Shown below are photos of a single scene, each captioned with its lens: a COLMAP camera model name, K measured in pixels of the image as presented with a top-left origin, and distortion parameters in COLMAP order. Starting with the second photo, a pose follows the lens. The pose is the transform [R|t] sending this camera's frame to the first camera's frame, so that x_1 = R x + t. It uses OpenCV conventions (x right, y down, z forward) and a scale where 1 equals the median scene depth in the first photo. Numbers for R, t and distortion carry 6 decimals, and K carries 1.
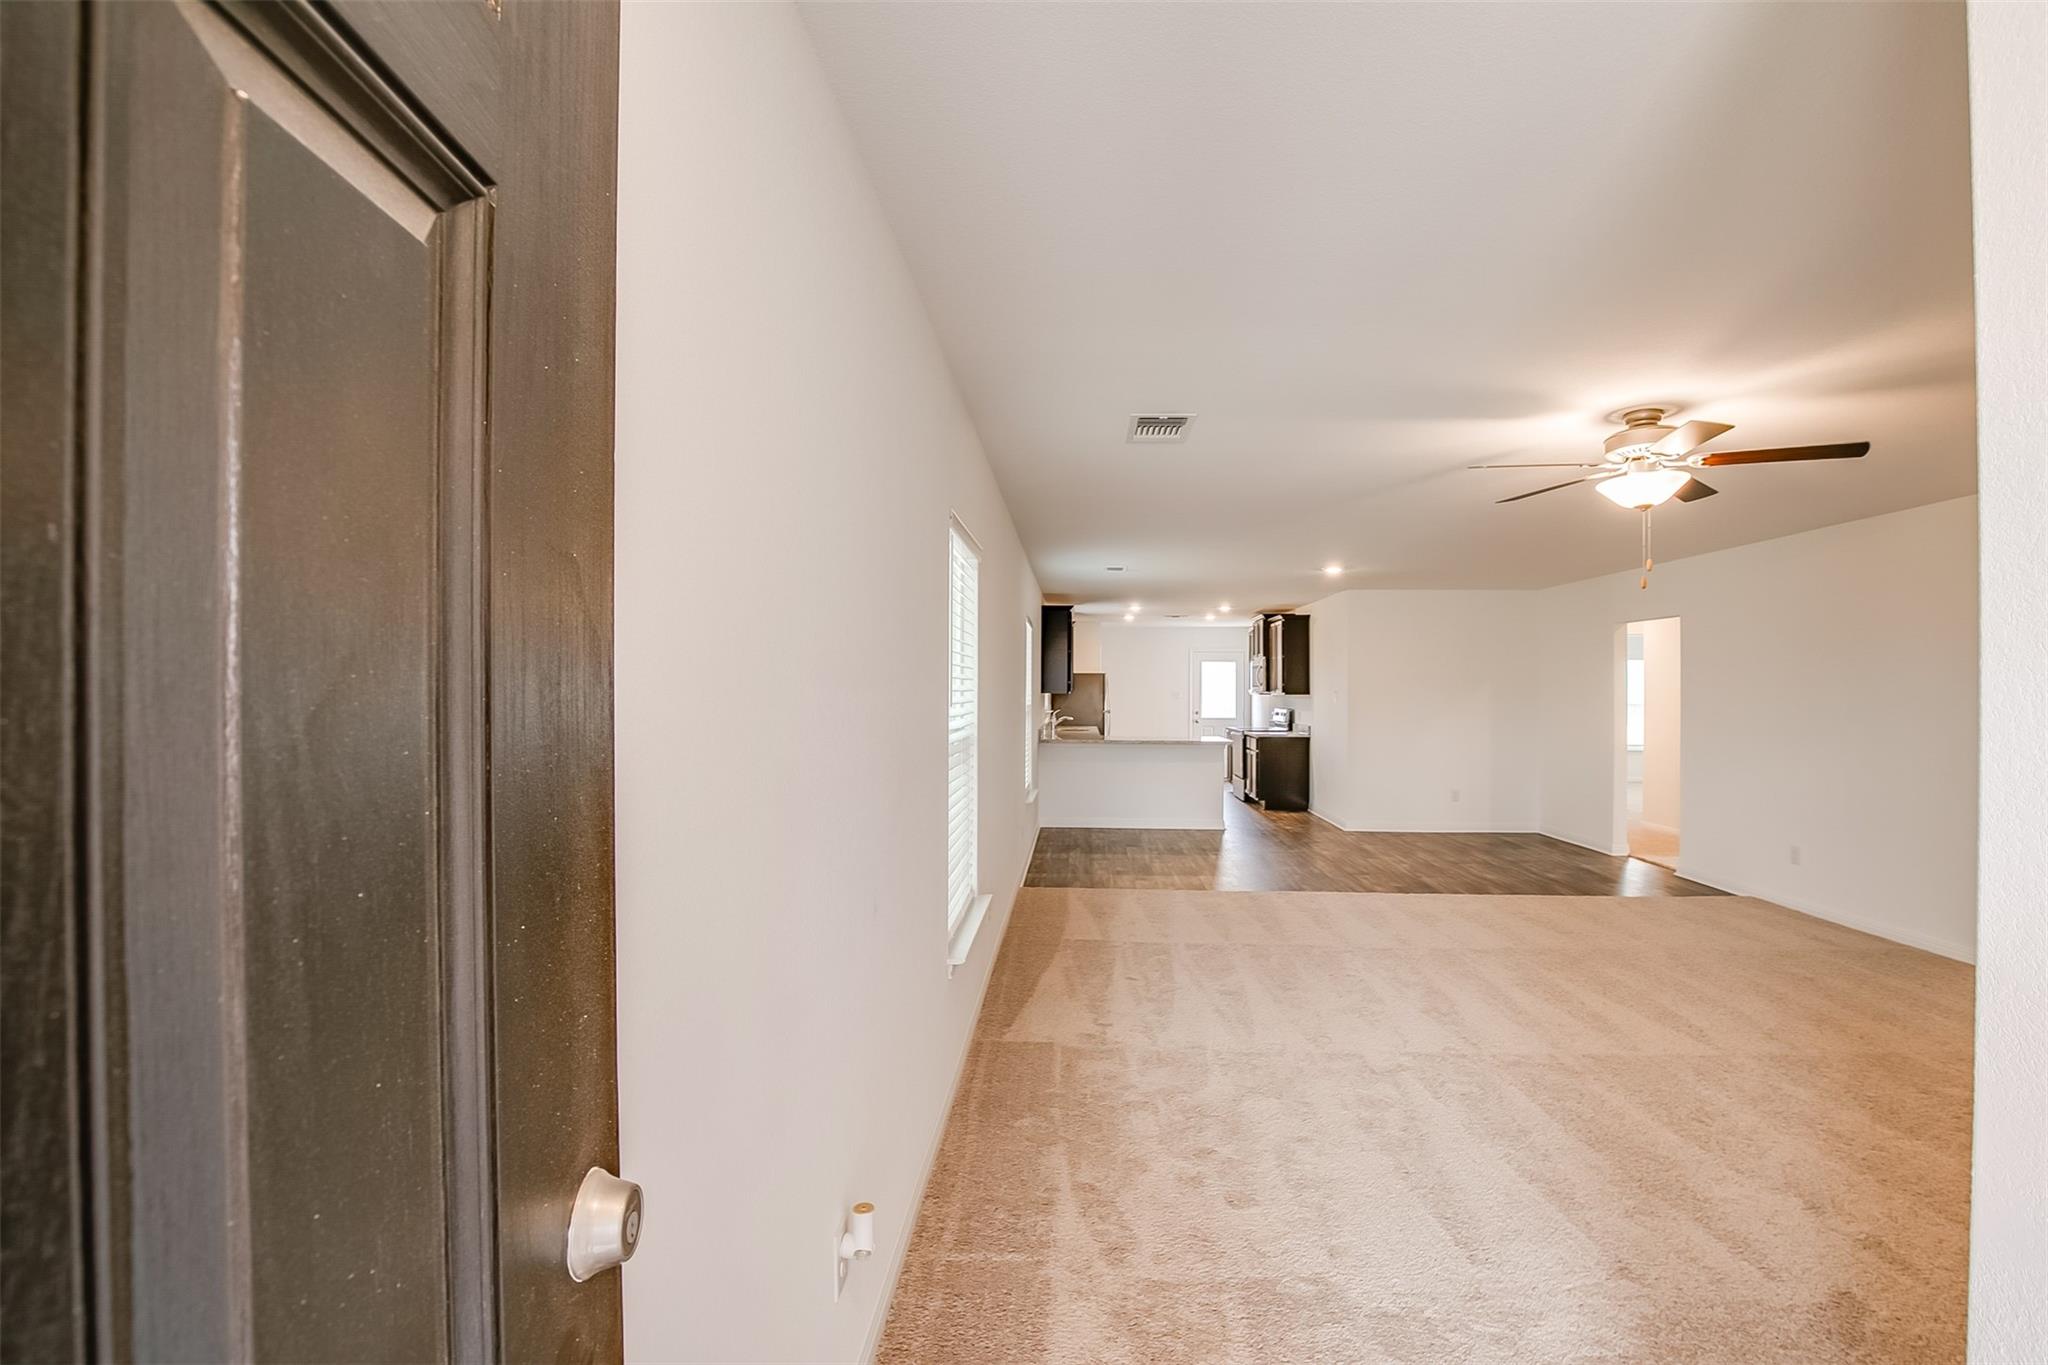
lens RADIAL K [[950.0, 0, 1034.0], [0, 950.0, 691.5], [0, 0, 1]] dist [-0.015044, -0.000068]
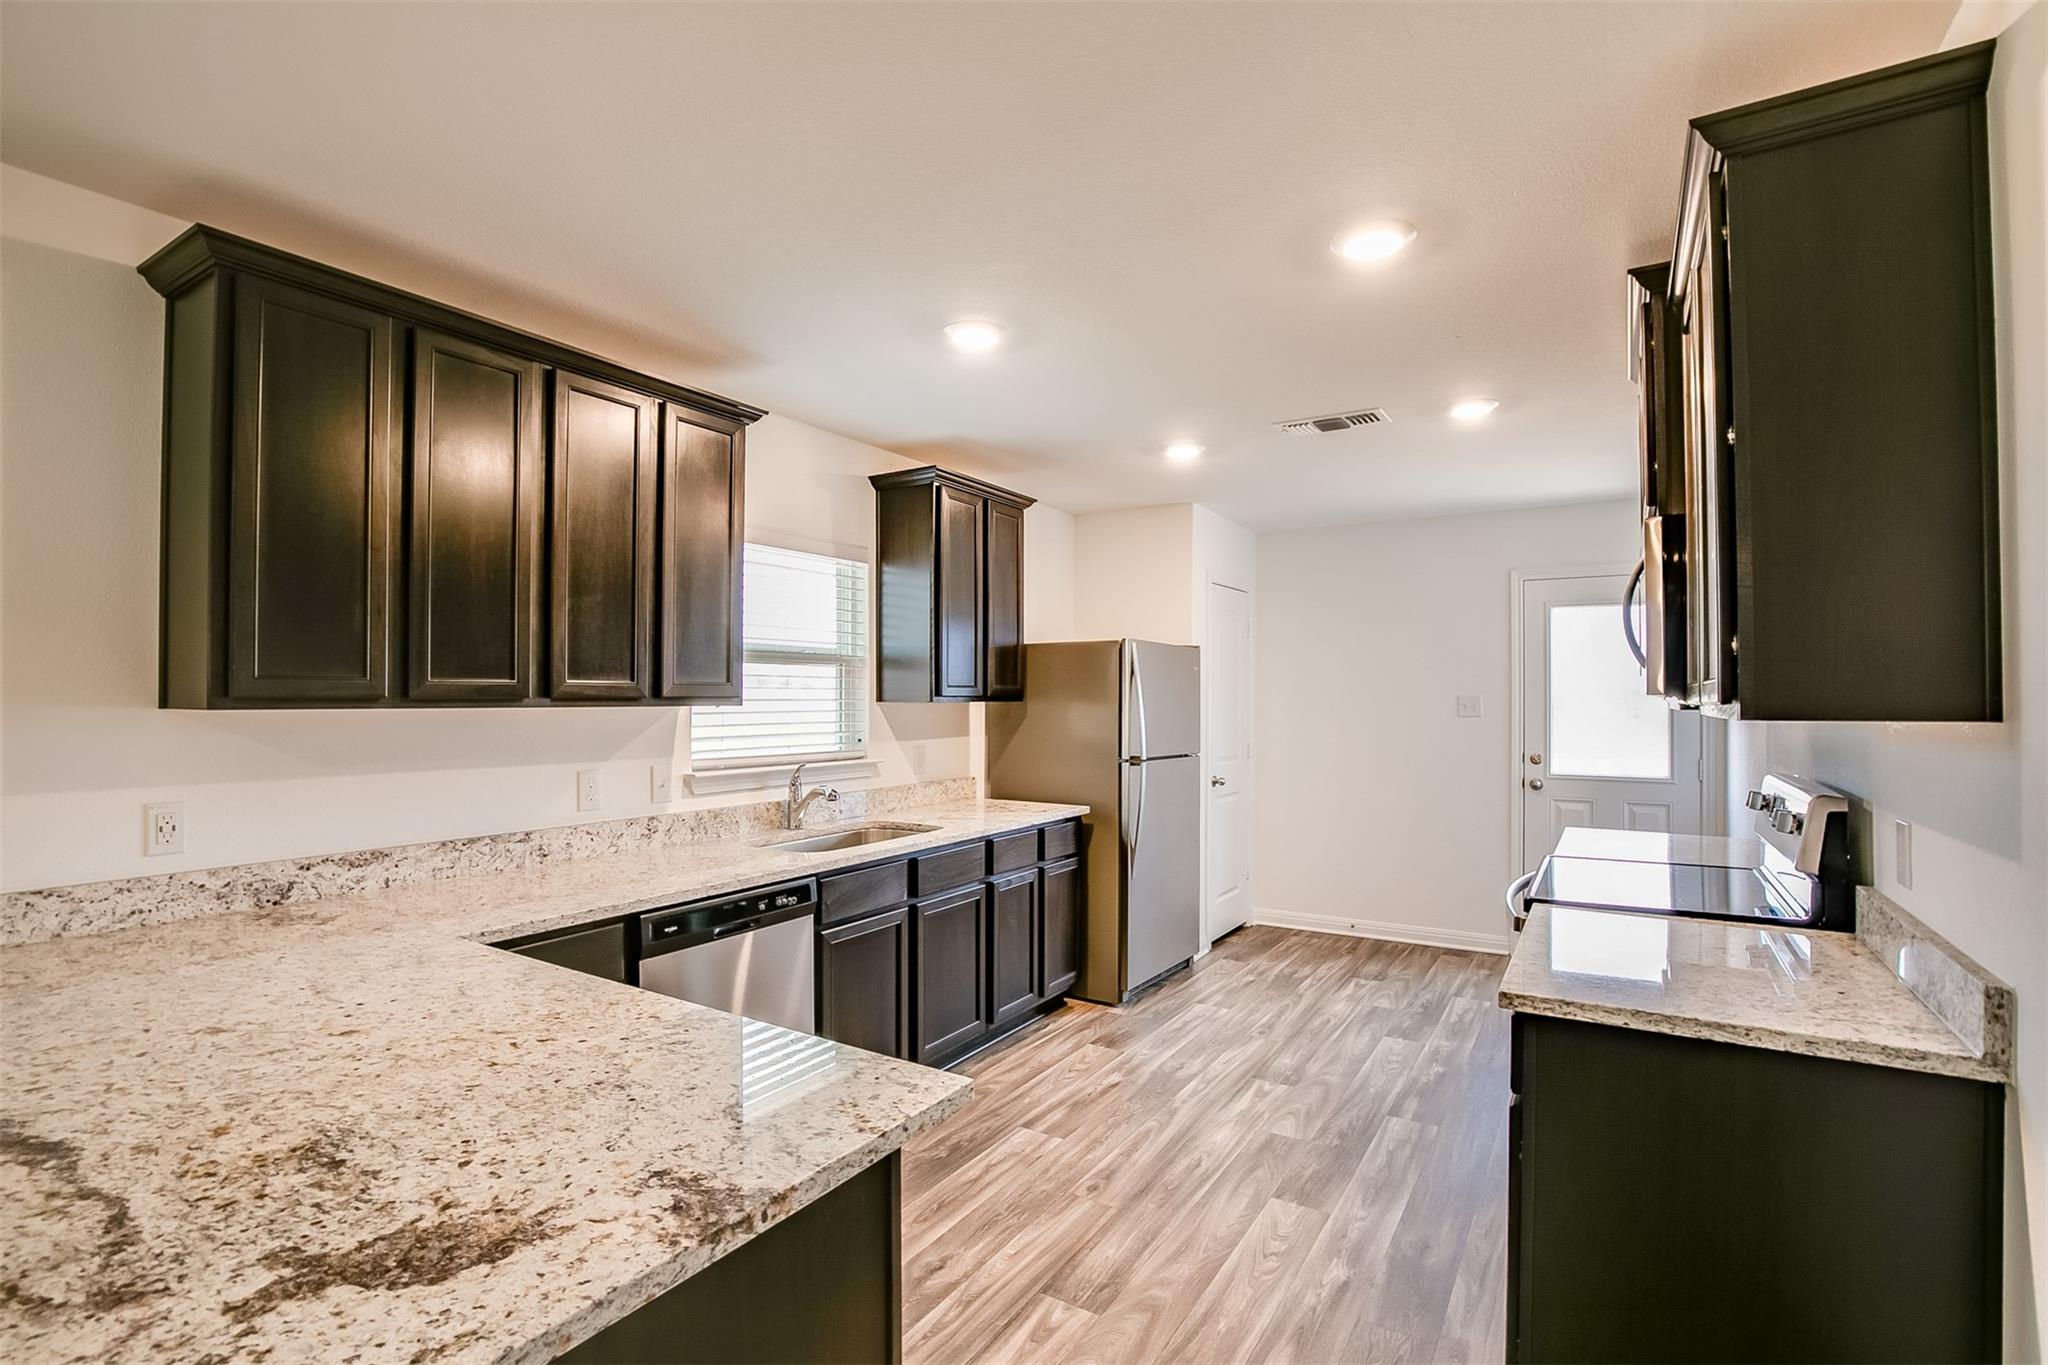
lens RADIAL K [[950.0, 0, 1024.0], [0, 950.0, 686.6], [0, 0, 1]] dist [-0.015044, -0.000068]
pose [[0.872808, -0.006173, -0.488025, 0.236253], [0.000751, 0.999936, -0.011304, 0.000322], [0.488064, 0.009500, 0.872756, 0.824051]]
